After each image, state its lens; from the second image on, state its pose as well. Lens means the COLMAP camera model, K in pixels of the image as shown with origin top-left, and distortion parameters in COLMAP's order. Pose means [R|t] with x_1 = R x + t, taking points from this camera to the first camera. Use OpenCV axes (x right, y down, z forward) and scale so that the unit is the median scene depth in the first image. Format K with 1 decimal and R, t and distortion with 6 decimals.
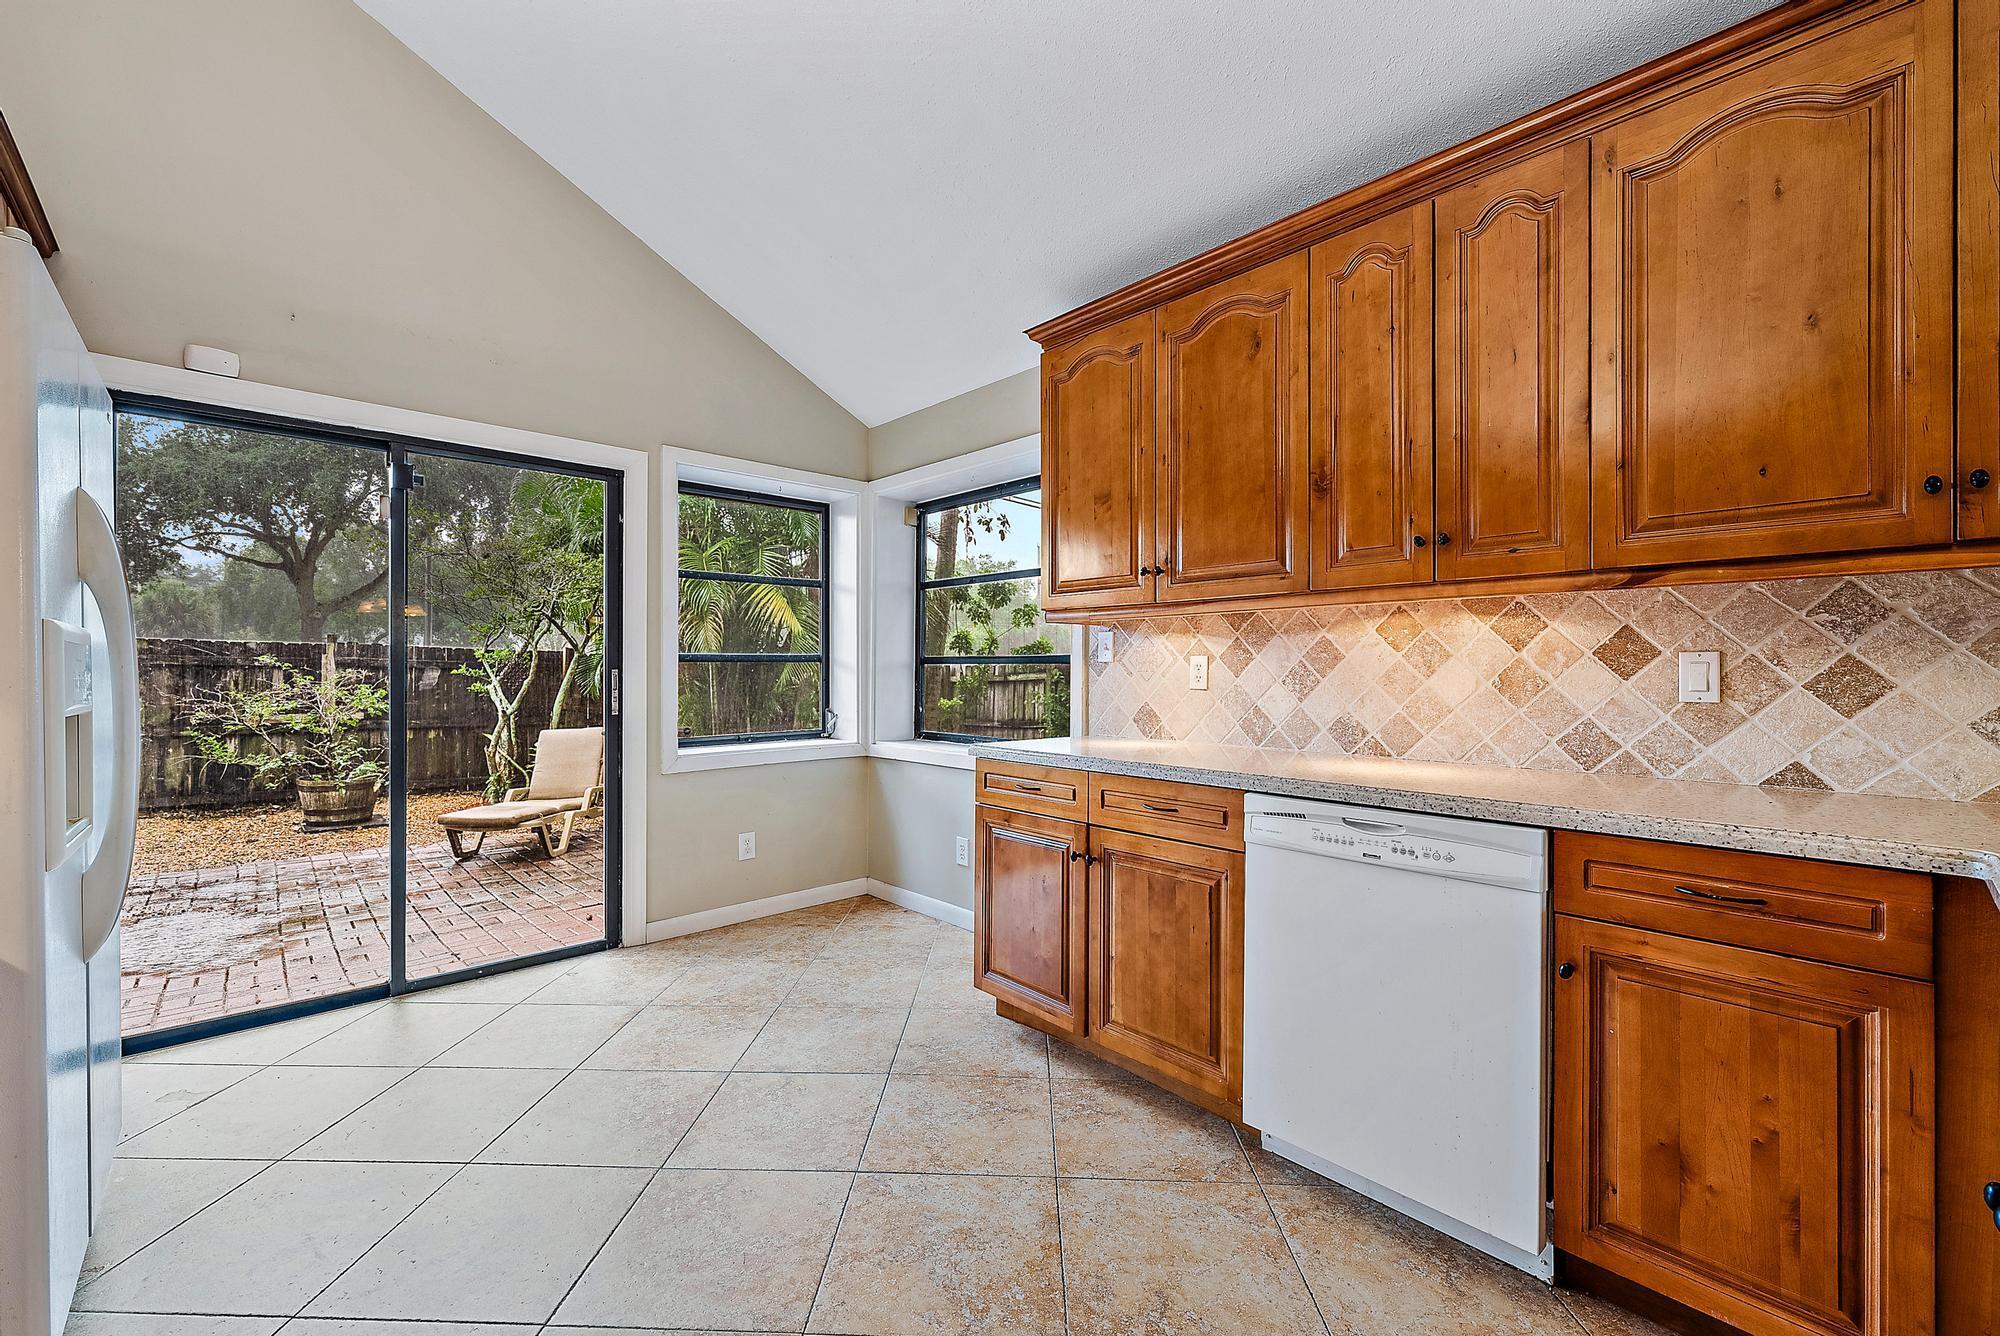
lens RADIAL K [[814.8, 0, 996.0], [0, 814.8, 670.1], [0, 0, 1]] dist [-0.000375, -0.000252]
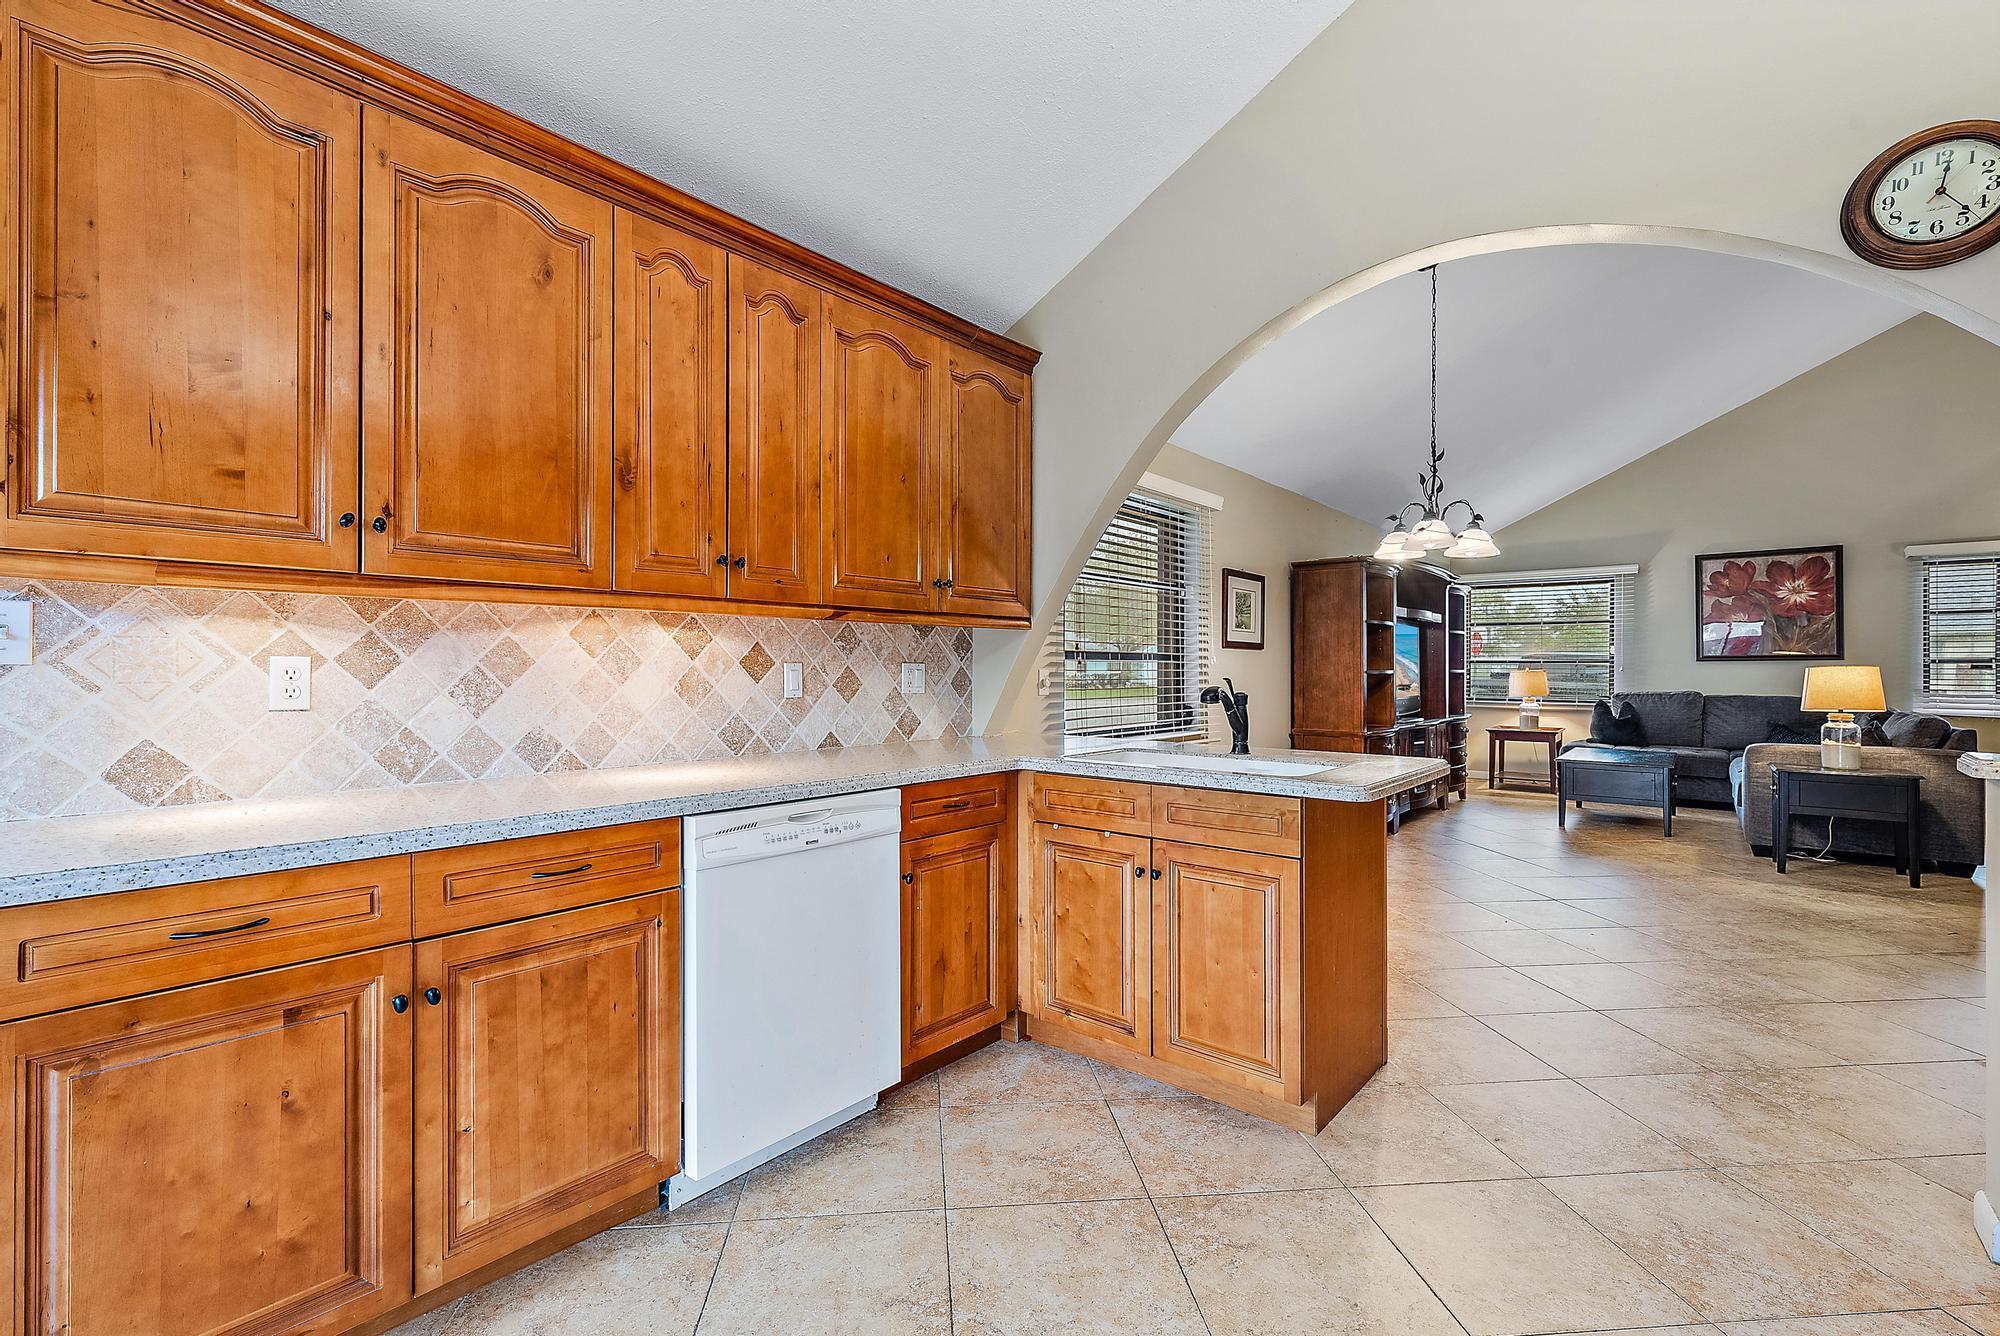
lens RADIAL K [[897.9, 0, 992.2], [0, 897.9, 666.9], [0, 0, 1]] dist [0.007772, -0.001492]
pose [[-0.131194, -0.004503, 0.991346, -0.498749], [-0.006049, 0.999975, 0.003742, -0.015233], [-0.991338, -0.005506, -0.131218, 0.551885]]
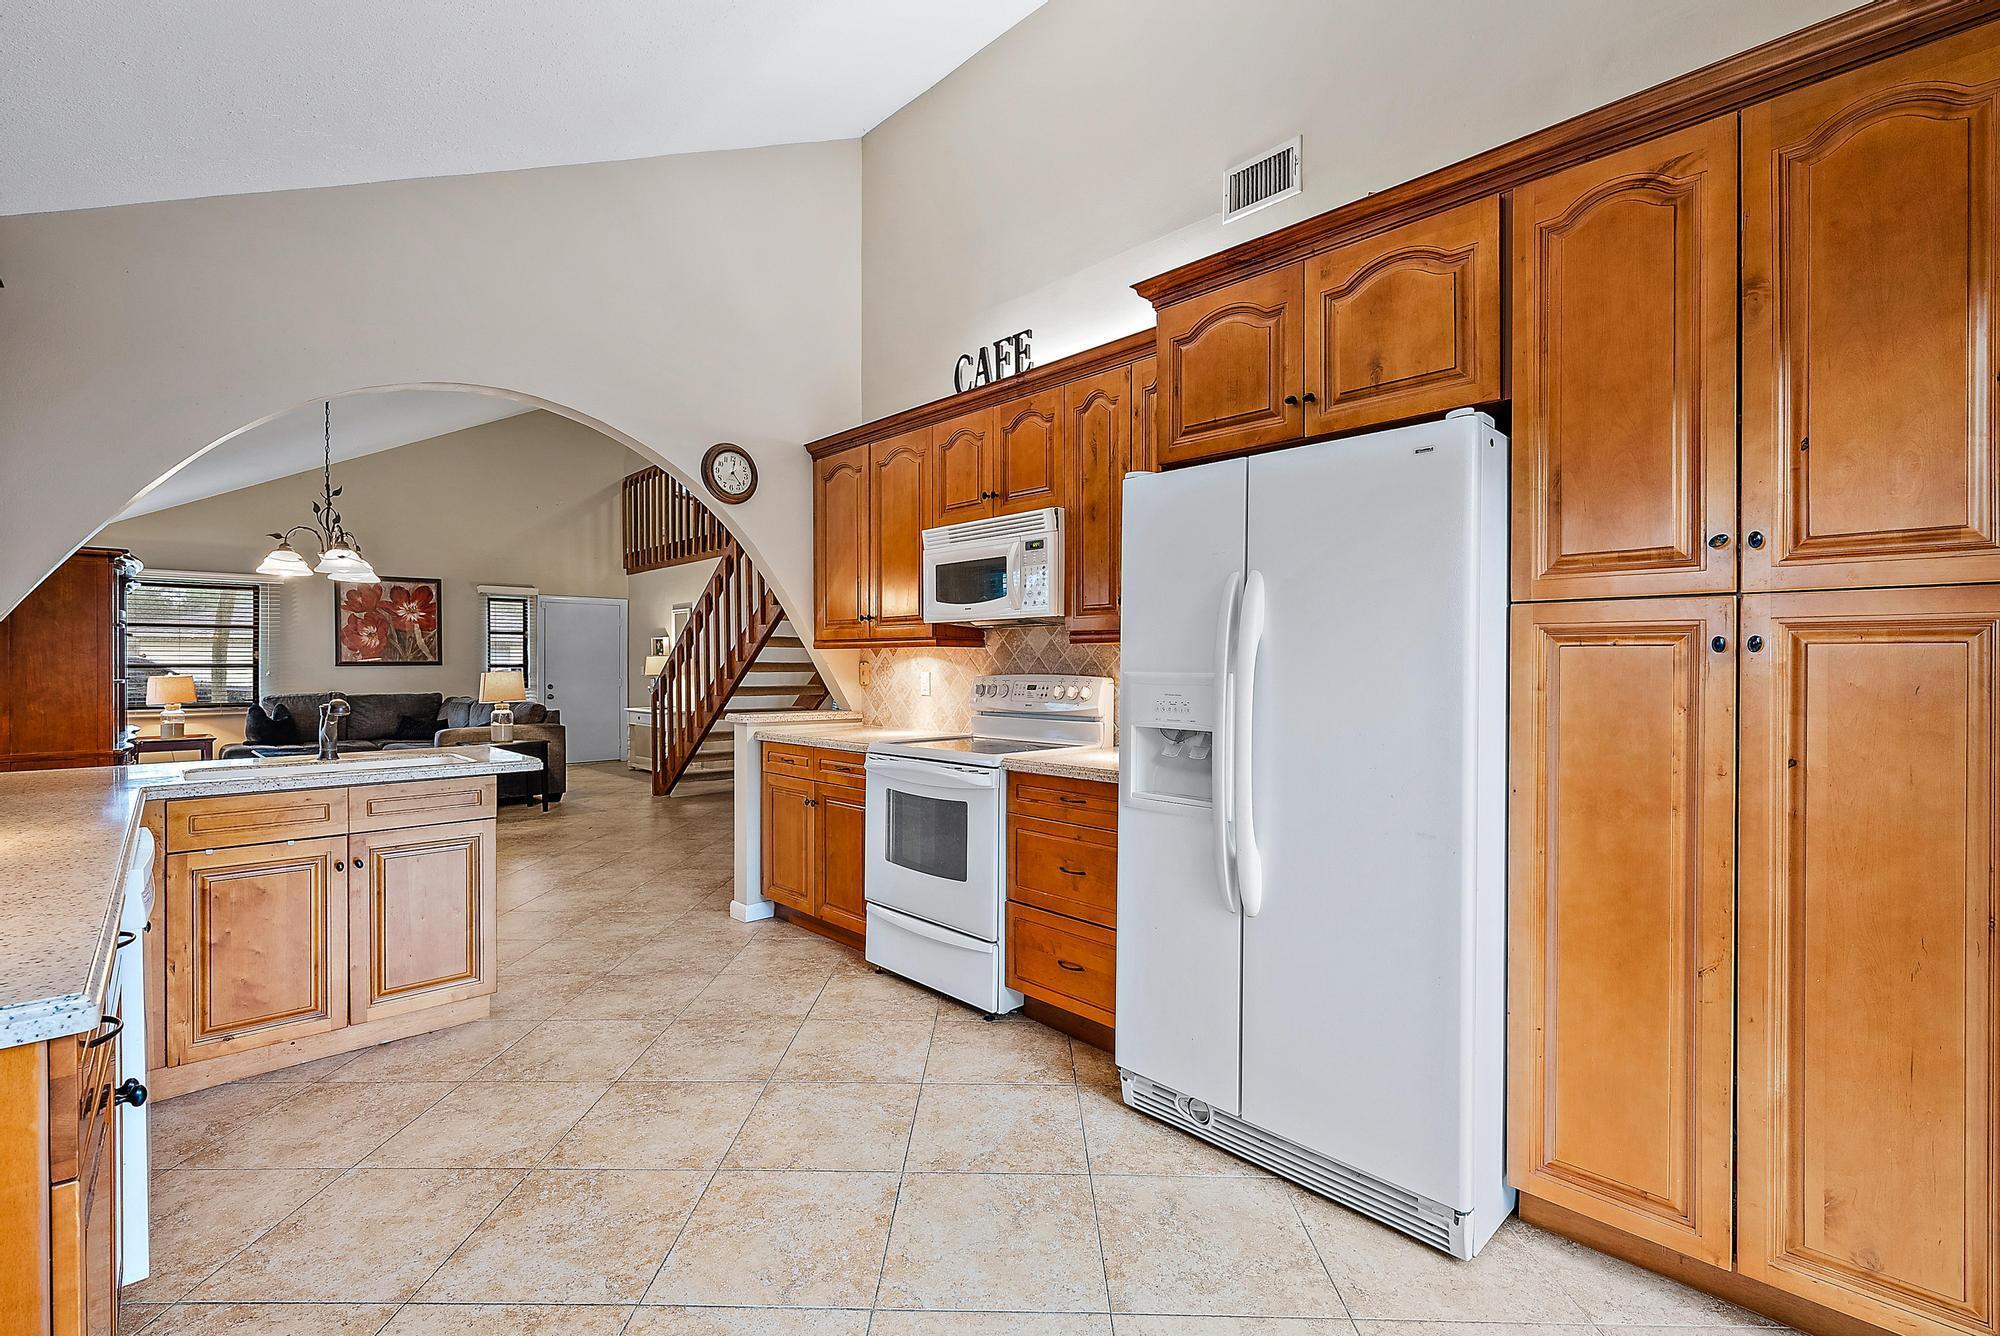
lens RADIAL K [[897.9, 0, 1002.2], [0, 897.9, 663.8], [0, 0, 1]] dist [0.007772, -0.001492]
pose [[-0.999943, -0.000155, -0.010686, -0.362626], [-0.000105, 0.999989, -0.004734, -0.029740], [0.010687, -0.004733, -0.999932, 1.297973]]
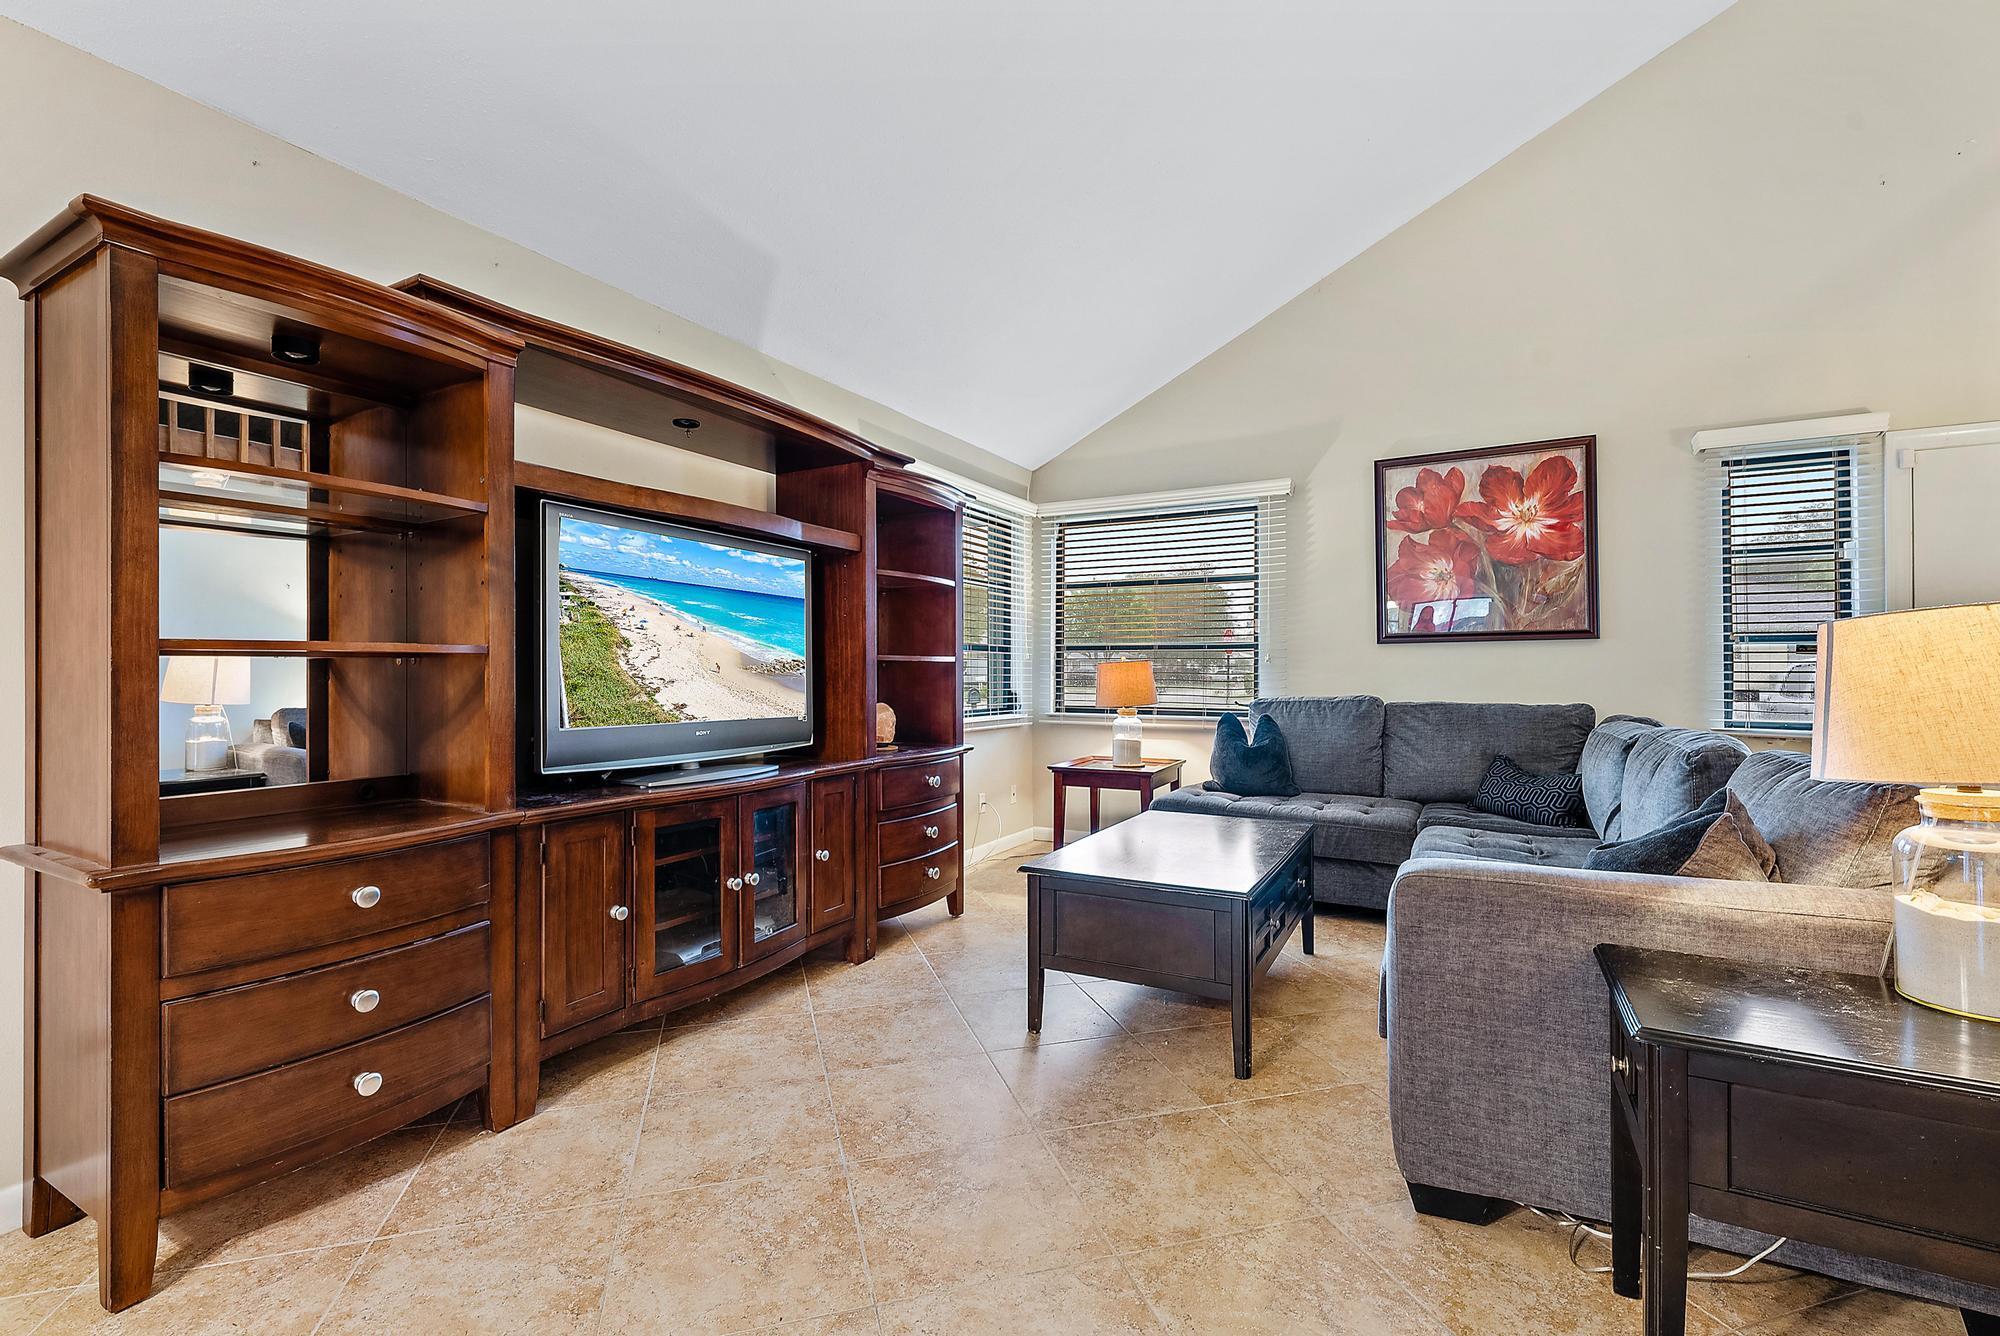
lens RADIAL K [[897.9, 0, 994.8], [0, 897.9, 655.8], [0, 0, 1]] dist [0.007772, -0.001492]
pose [[-0.307779, 0.011770, 0.951385, 0.703366], [-0.003751, 0.999901, -0.013584, 0.011865], [-0.951450, -0.007749, -0.307705, -0.876436]]
